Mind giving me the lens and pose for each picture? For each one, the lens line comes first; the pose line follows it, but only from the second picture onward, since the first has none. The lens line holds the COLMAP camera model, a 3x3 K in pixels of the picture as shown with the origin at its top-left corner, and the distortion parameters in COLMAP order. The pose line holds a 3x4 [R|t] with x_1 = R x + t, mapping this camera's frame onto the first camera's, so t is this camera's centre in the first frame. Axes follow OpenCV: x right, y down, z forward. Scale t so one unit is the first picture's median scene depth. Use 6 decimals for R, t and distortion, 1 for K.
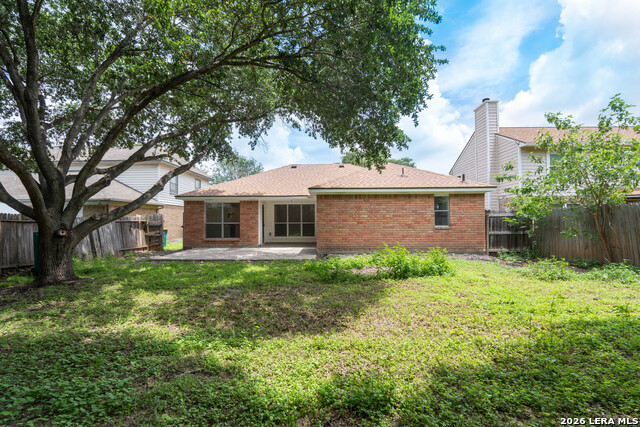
lens RADIAL K [[296.9, 0, 320.0], [0, 296.9, 213.5], [0, 0, 1]] dist [0.000496, 0.000205]
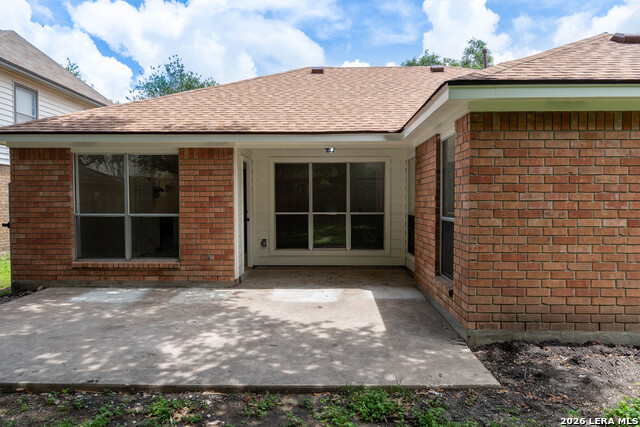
lens RADIAL K [[455.8, 0, 320.0], [0, 455.8, 213.5], [0, 0, 1]] dist [0.000680, -0.000566]
pose [[0.999933, 0.003061, 0.011197, -0.116070], [-0.003640, 0.998635, 0.052107, 0.003038], [-0.011022, -0.052144, 0.998579, 0.482741]]
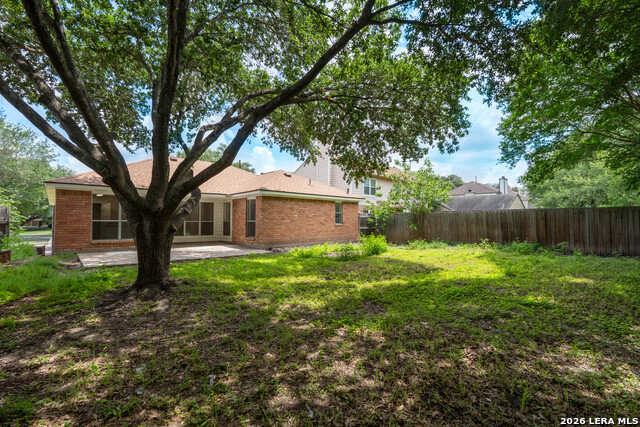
lens RADIAL K [[296.9, 0, 320.0], [0, 296.9, 213.5], [0, 0, 1]] dist [0.000496, 0.000205]
pose [[0.709248, 0.024434, 0.704535, -0.513022], [-0.023228, 0.999666, -0.011286, 0.009197], [-0.704576, -0.008361, 0.709579, 0.042863]]
